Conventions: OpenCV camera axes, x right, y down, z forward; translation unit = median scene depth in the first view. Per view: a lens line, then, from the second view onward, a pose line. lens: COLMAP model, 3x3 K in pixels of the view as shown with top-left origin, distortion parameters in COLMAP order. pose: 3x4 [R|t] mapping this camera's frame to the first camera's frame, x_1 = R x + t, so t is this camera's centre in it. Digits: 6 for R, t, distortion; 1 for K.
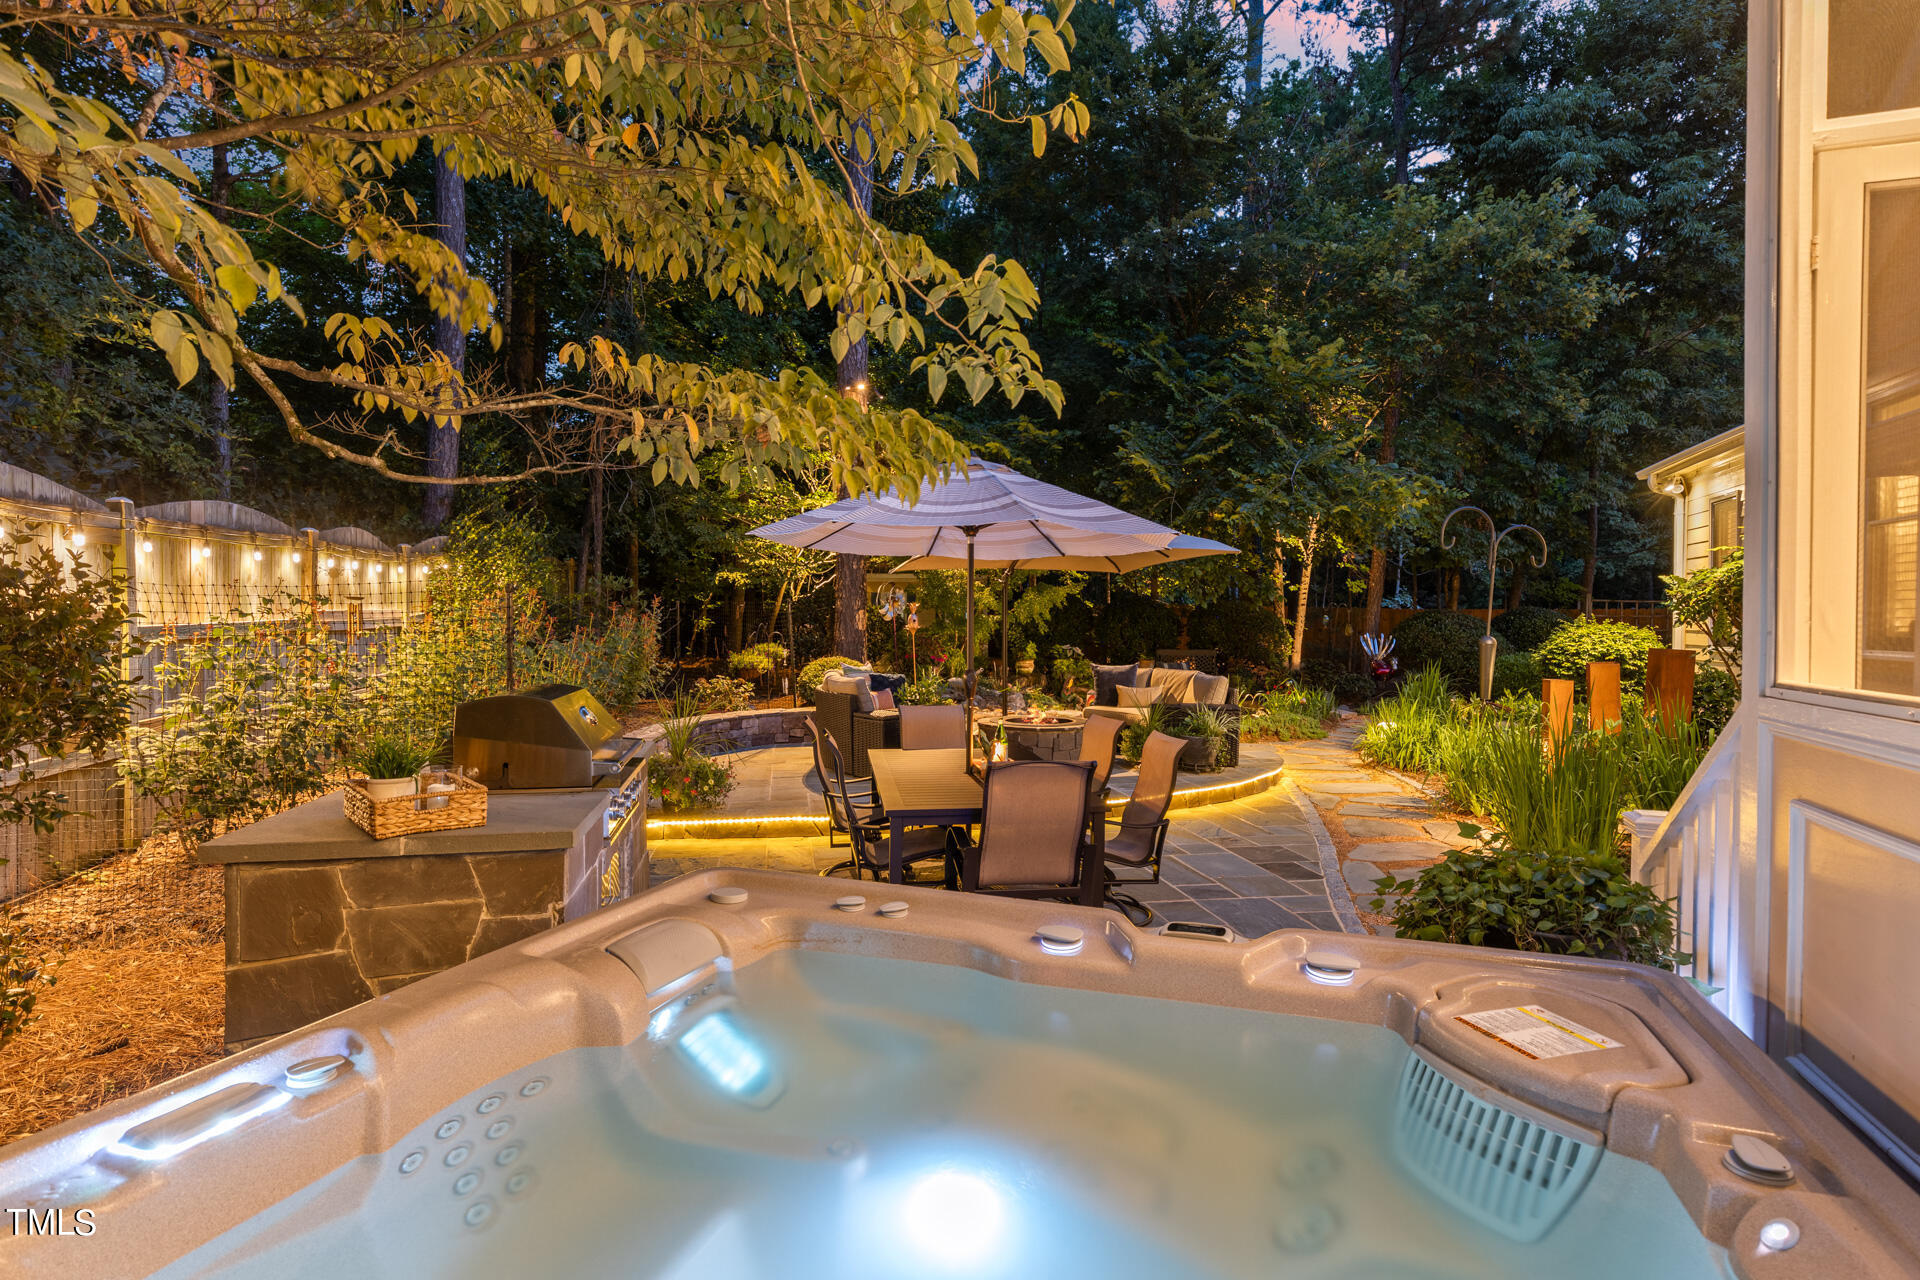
lens RADIAL K [[998.0, 0, 1000.3], [0, 998.0, 634.4], [0, 0, 1]] dist [0.000713, -0.000029]
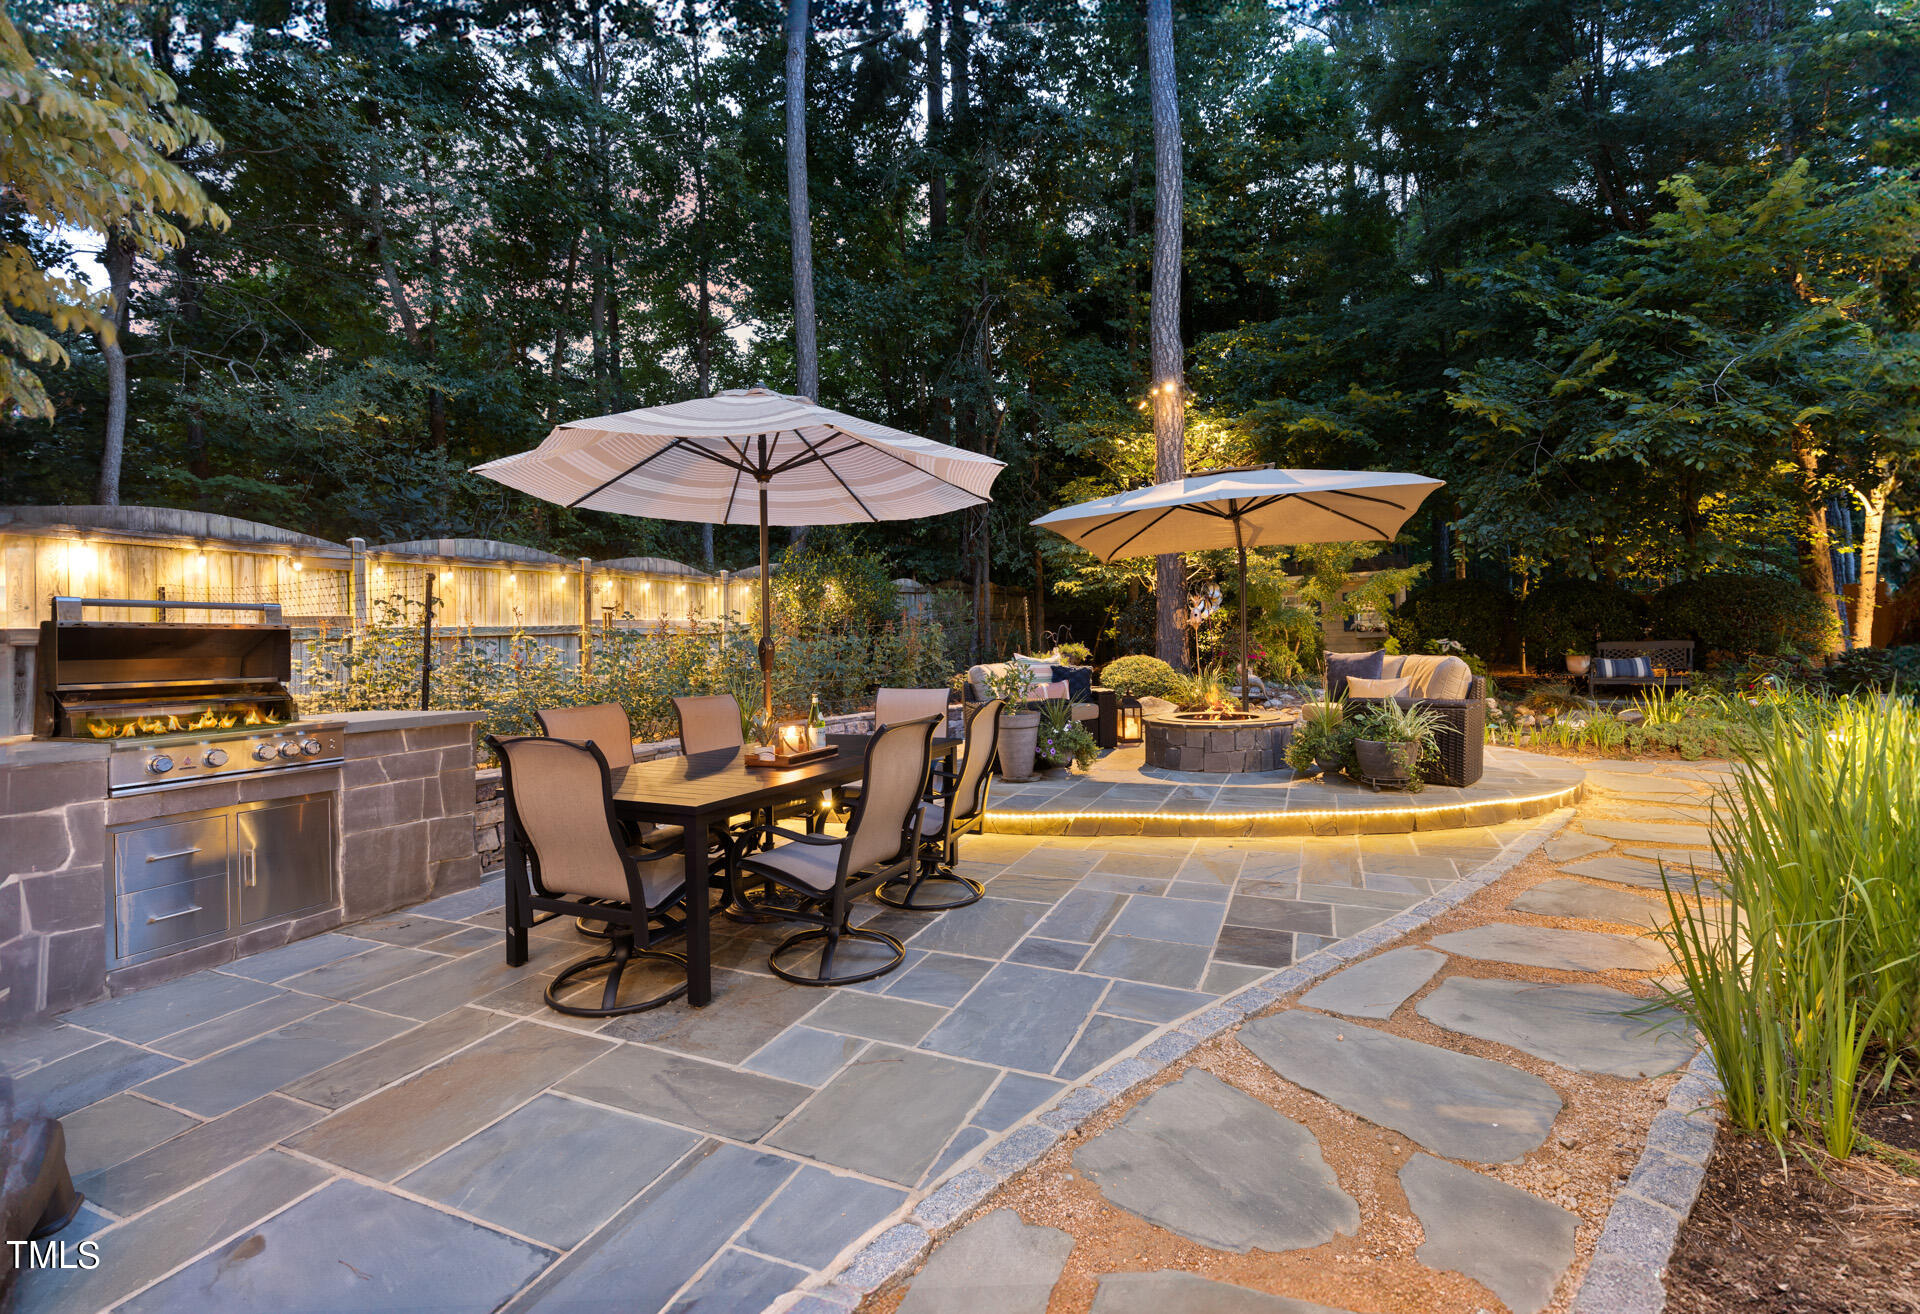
lens RADIAL K [[848.4, 0, 952.3], [0, 848.4, 638.2], [0, 0, 1]] dist [0.001515, 0.000834]
pose [[0.802665, -0.034091, -0.595455, 0.263421], [0.024423, 0.999406, -0.024295, 0.028356], [0.595930, 0.004958, 0.803021, 0.255835]]
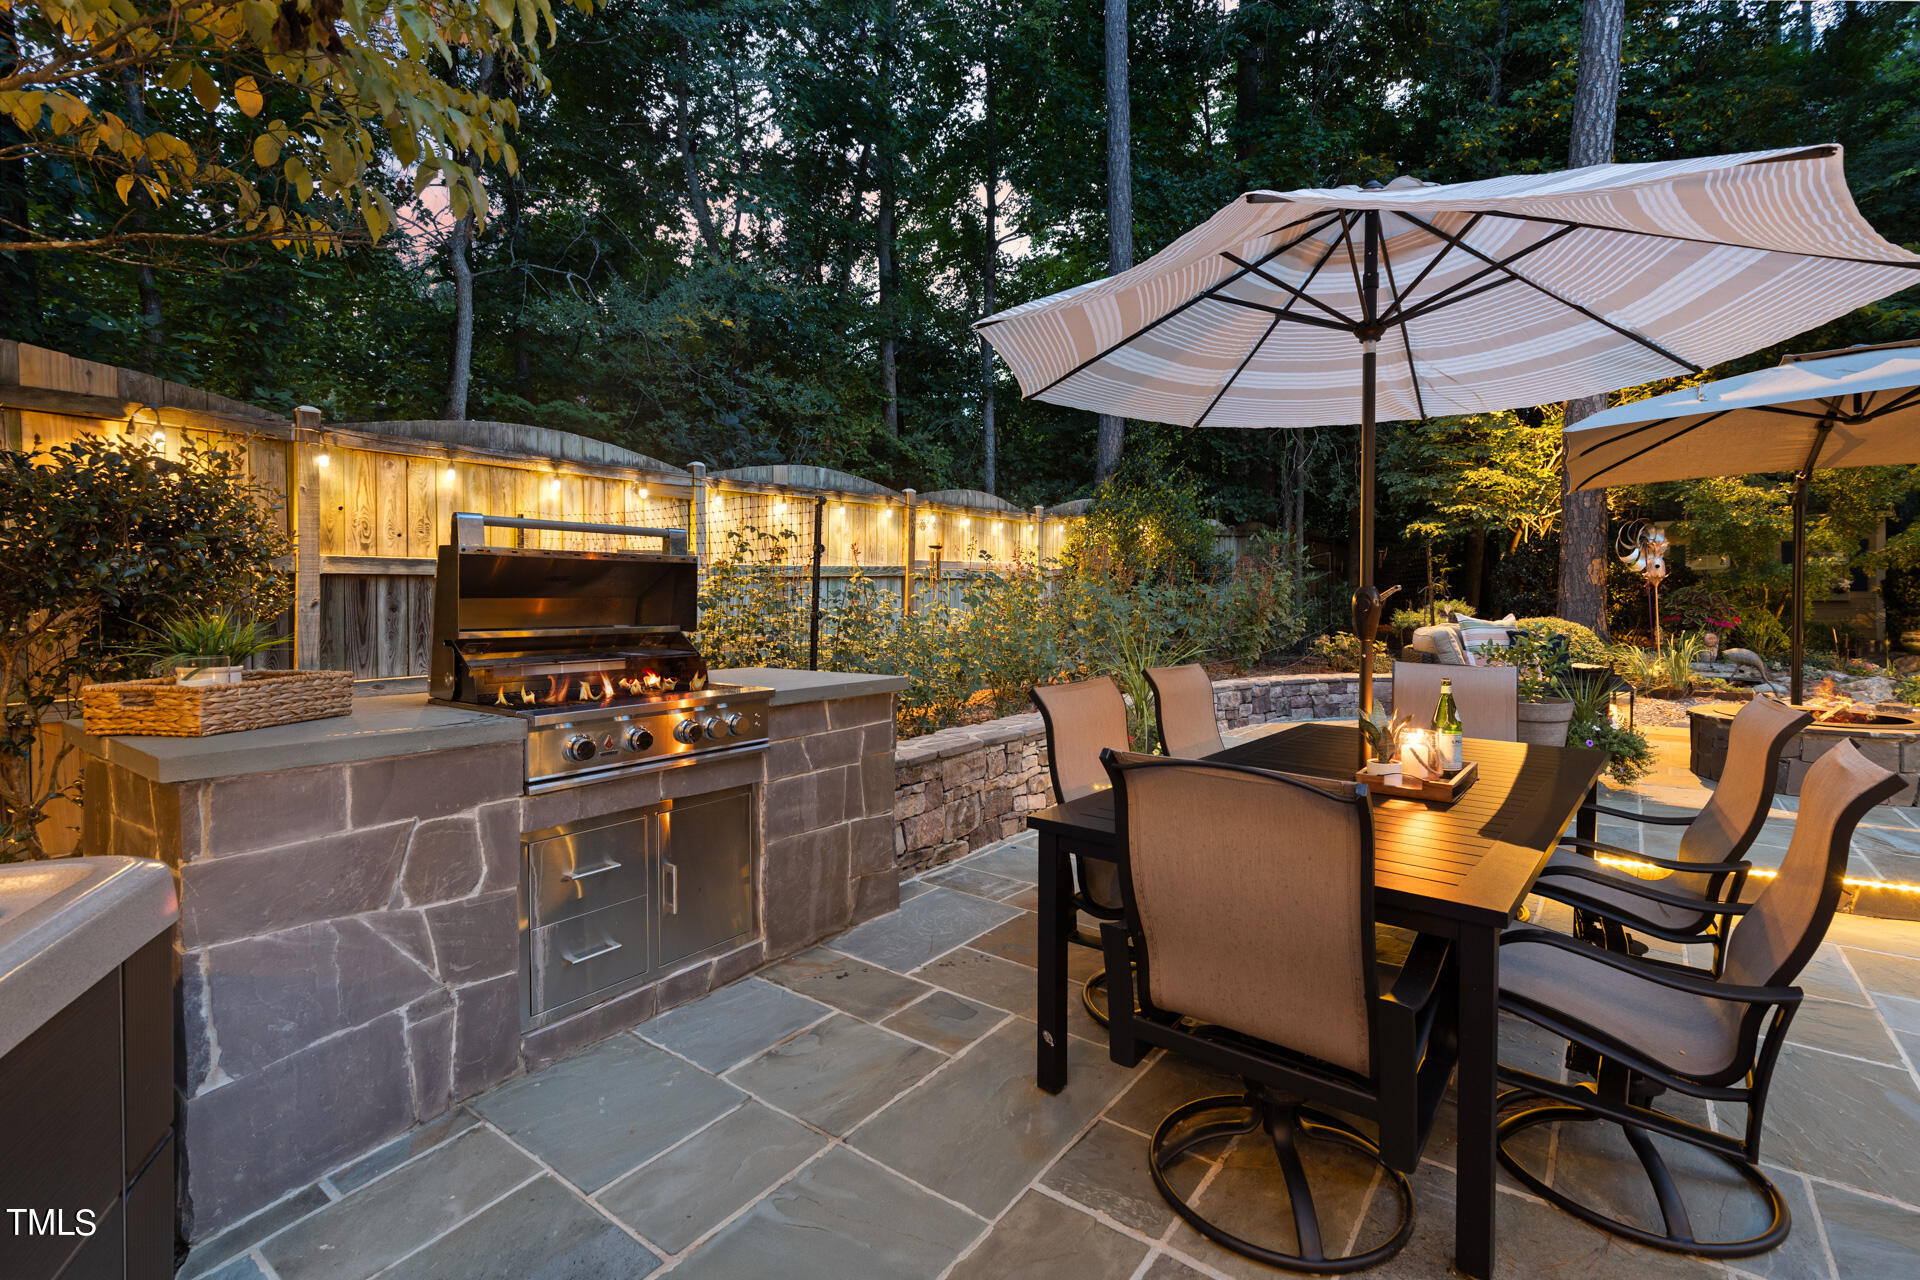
lens RADIAL K [[880.5, 0, 967.3], [0, 880.5, 611.5], [0, 0, 1]] dist [0.003623, 0.000072]
pose [[0.645798, 0.003920, -0.763498, 0.097901], [-0.003416, 0.999992, 0.002245, 0.023650], [0.763501, 0.001159, 0.645806, 0.261285]]
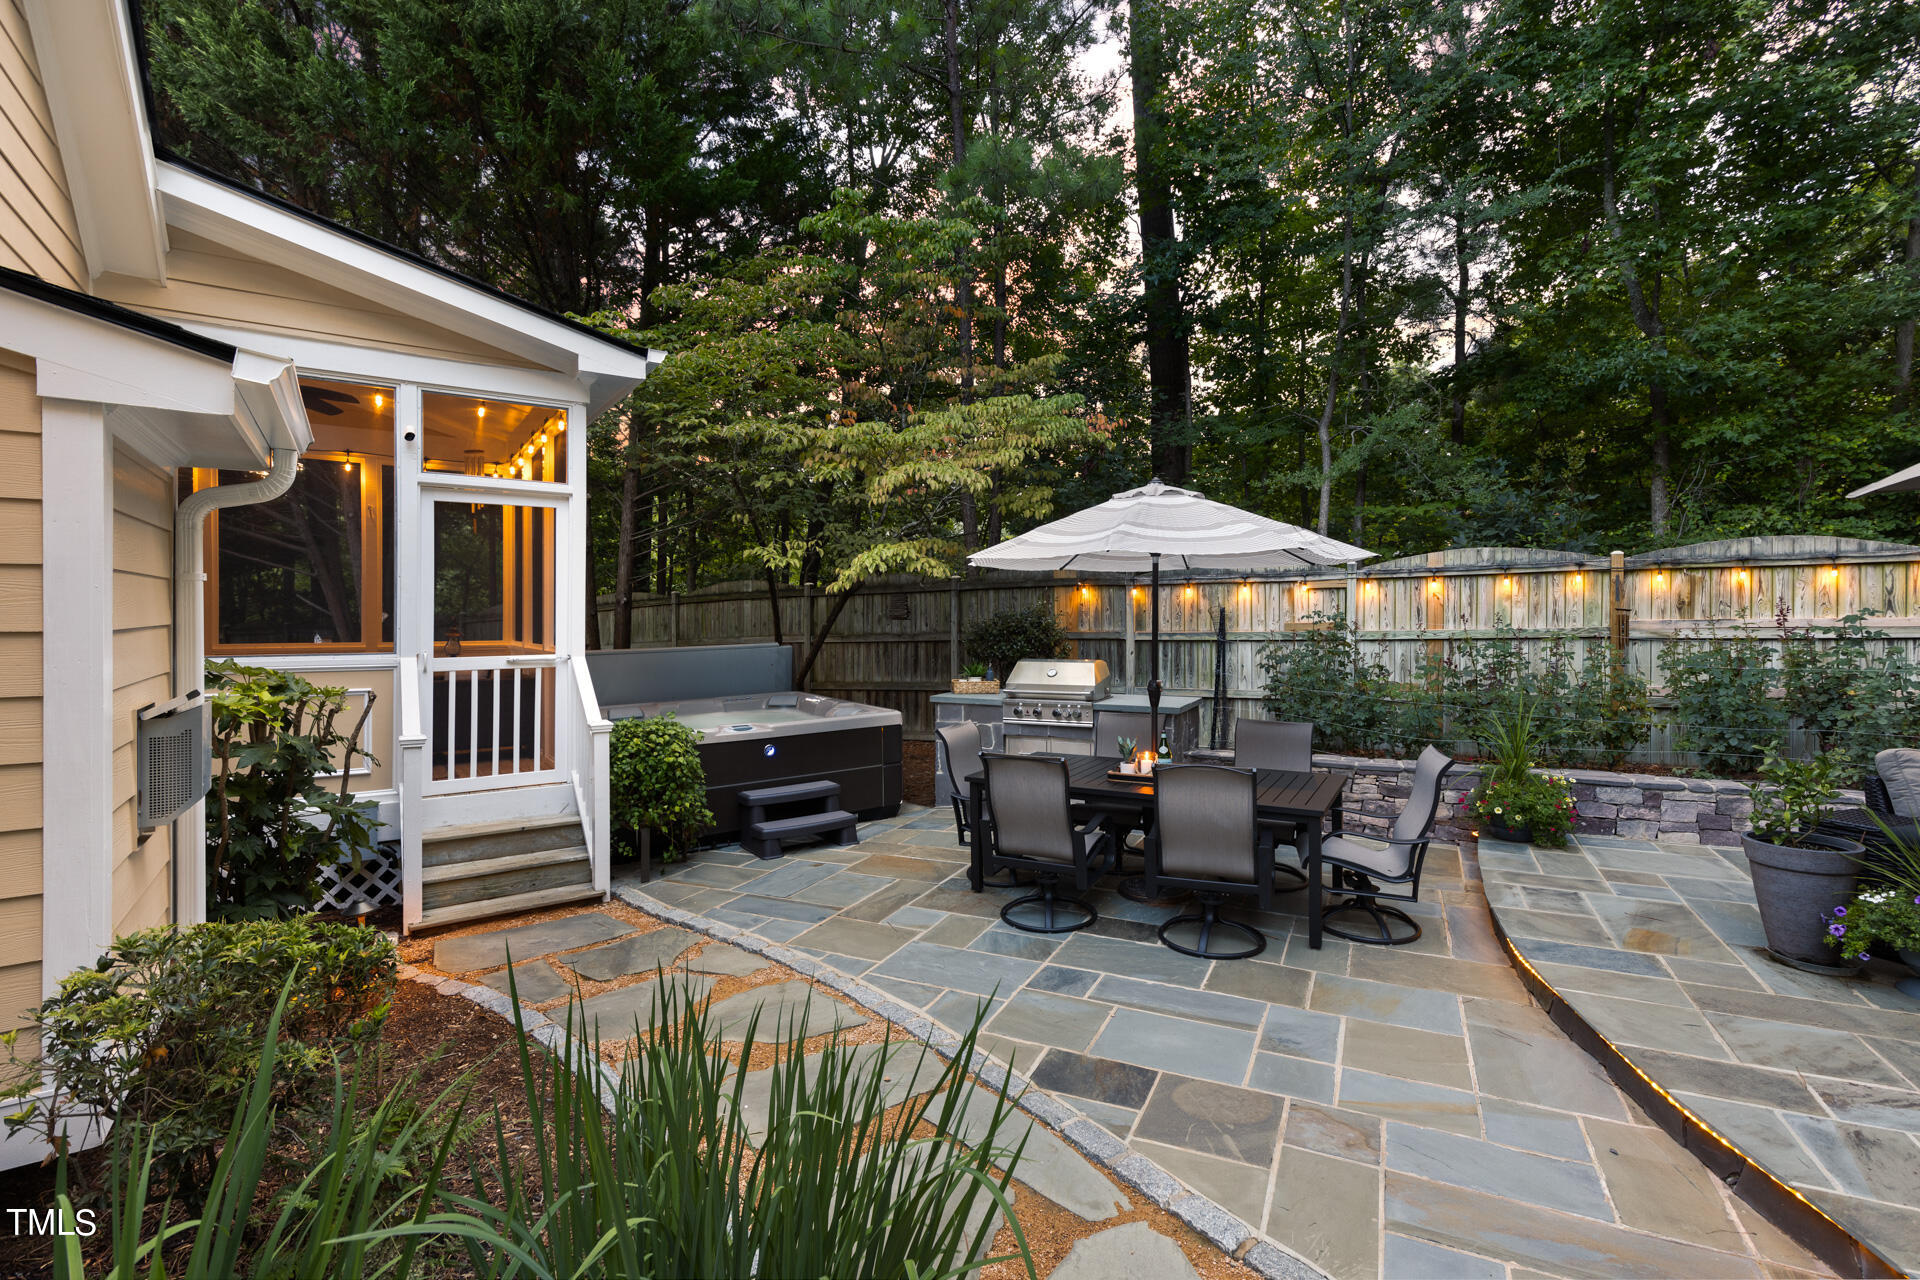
lens RADIAL K [[880.5, 0, 967.3], [0, 880.5, 611.5], [0, 0, 1]] dist [0.003623, 0.000072]
pose [[-0.622636, -0.005272, -0.782494, 0.420240], [-0.012651, 0.999914, 0.003329, -0.020216], [0.782410, 0.011972, -0.622649, 0.715273]]
